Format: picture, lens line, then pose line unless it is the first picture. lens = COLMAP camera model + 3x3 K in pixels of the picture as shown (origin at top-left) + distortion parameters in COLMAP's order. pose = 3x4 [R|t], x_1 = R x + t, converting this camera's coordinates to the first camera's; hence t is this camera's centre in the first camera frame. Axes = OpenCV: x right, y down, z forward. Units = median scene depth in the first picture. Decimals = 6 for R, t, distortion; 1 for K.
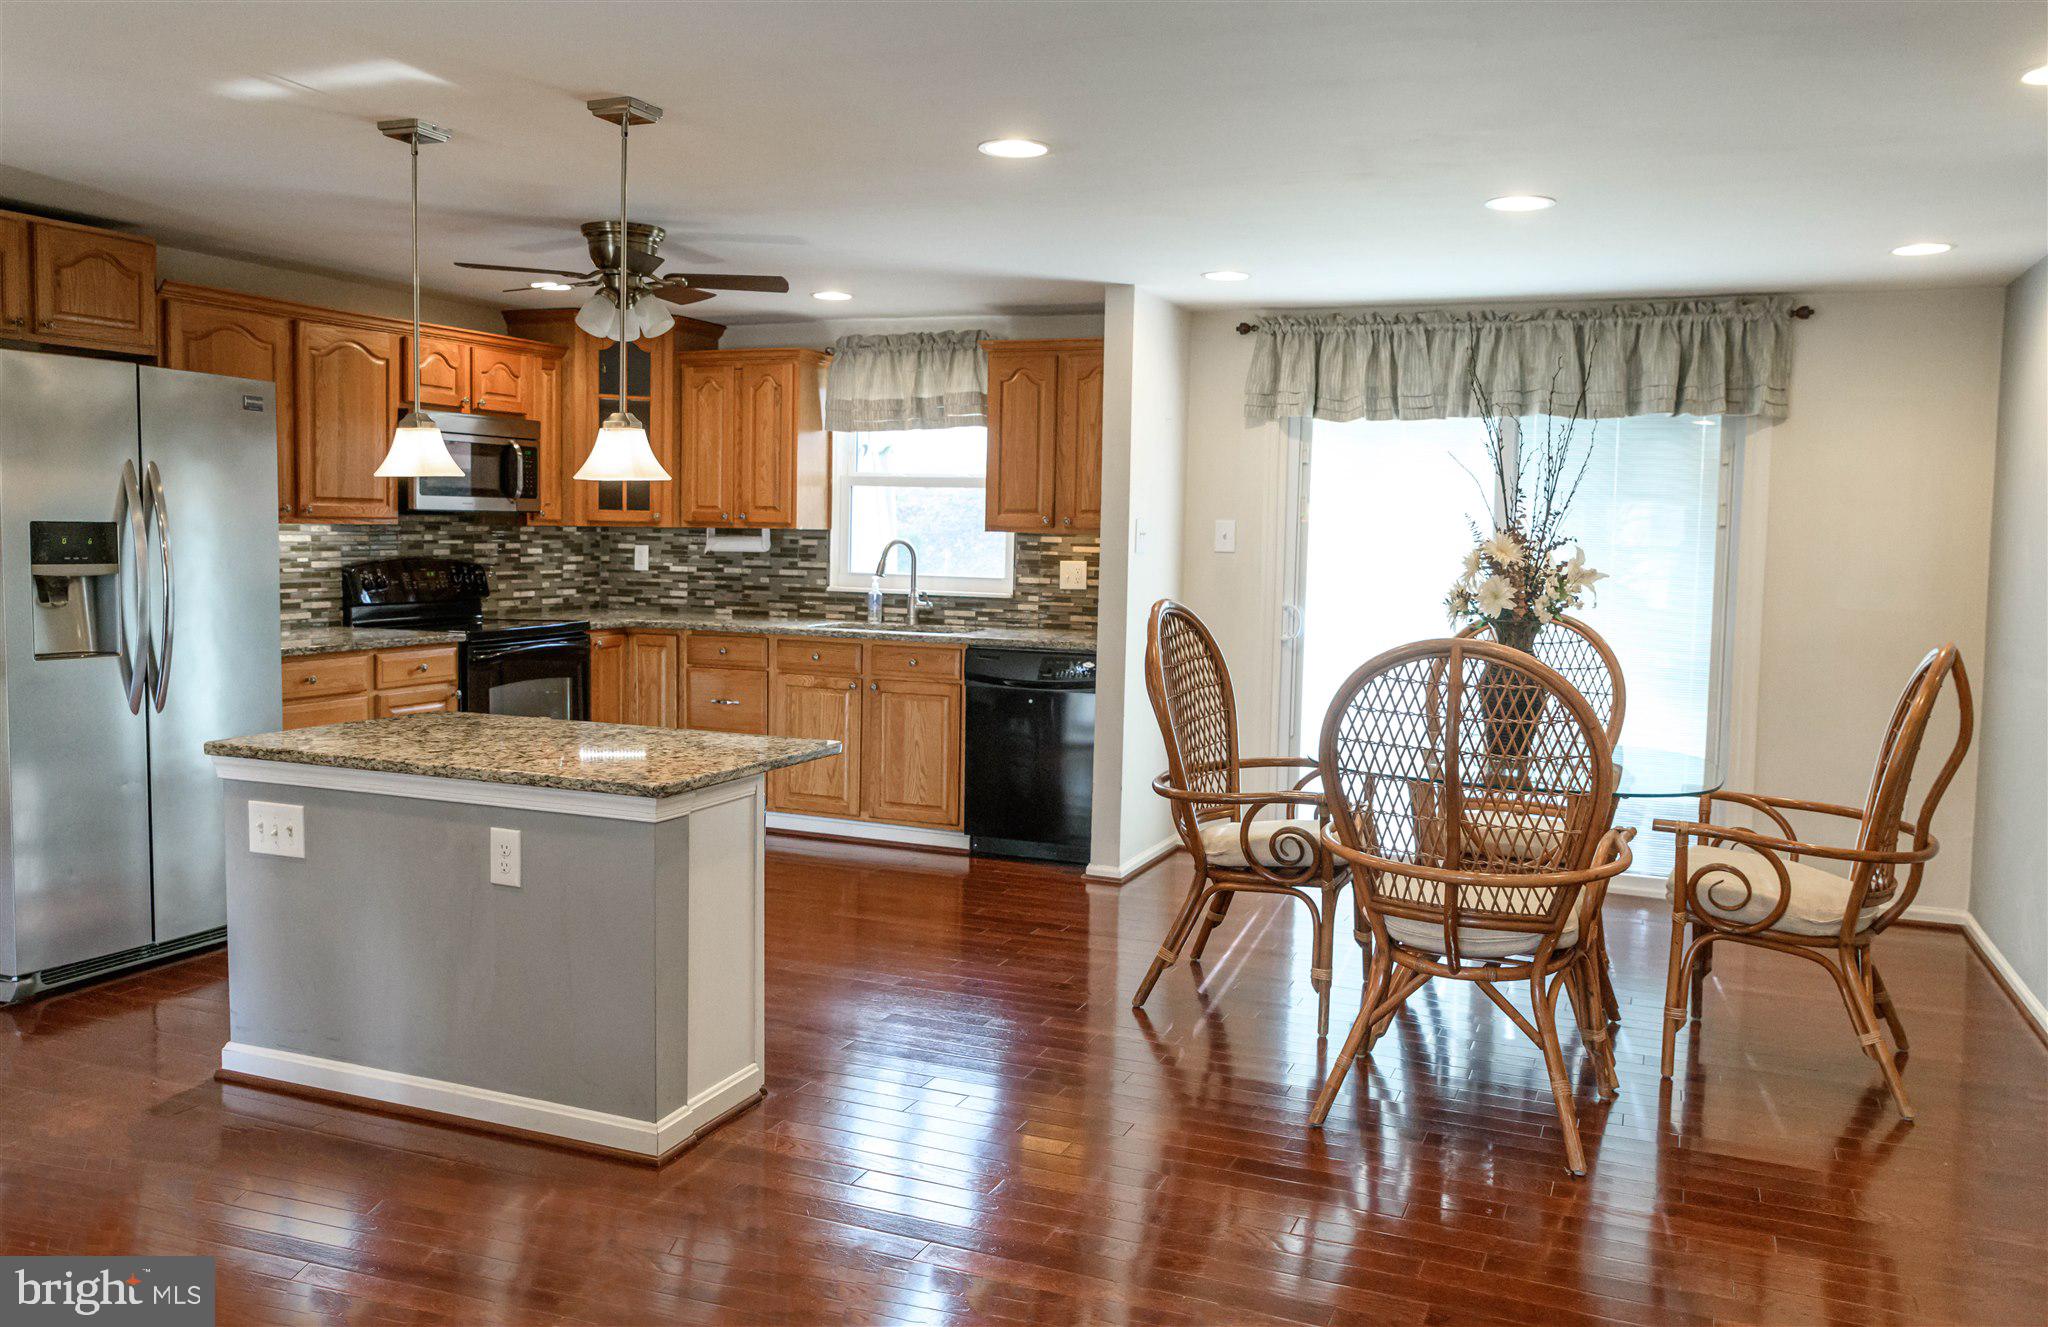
lens RADIAL K [[1571.4, 0, 1022.8], [0, 1571.4, 648.7], [0, 0, 1]] dist [0.057848, 0.002332]
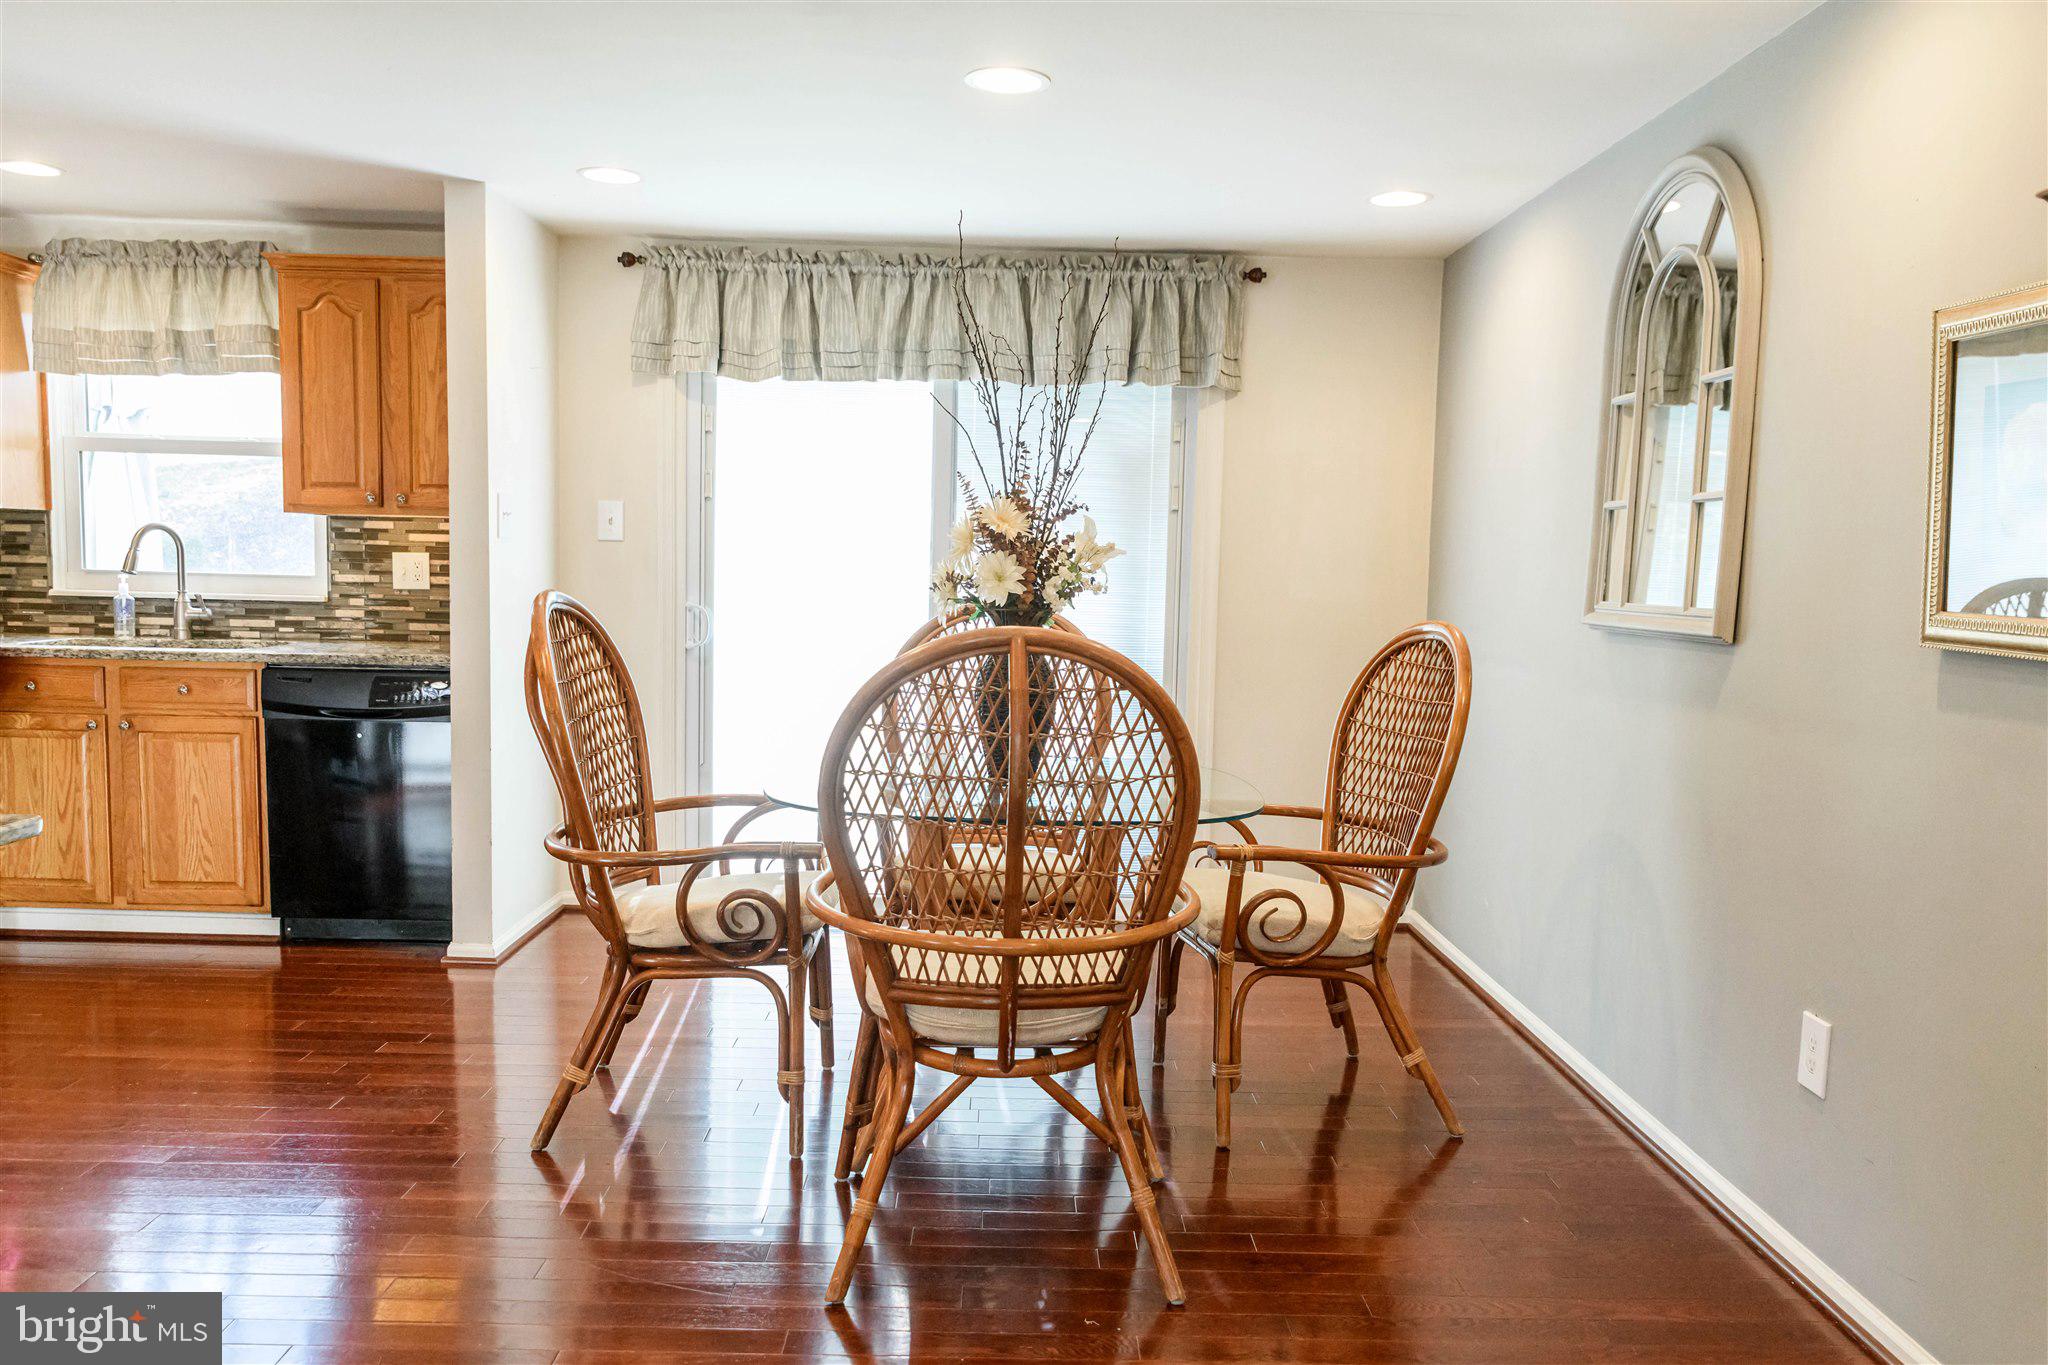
lens RADIAL K [[1465.4, 0, 955.0], [0, 1465.4, 727.6], [0, 0, 1]] dist [-0.011581, 0.010746]
pose [[0.920632, -0.039879, 0.388390, -0.004857], [0.025591, 0.998794, 0.041894, 0.007953], [-0.389592, -0.028630, 0.920542, 0.262298]]
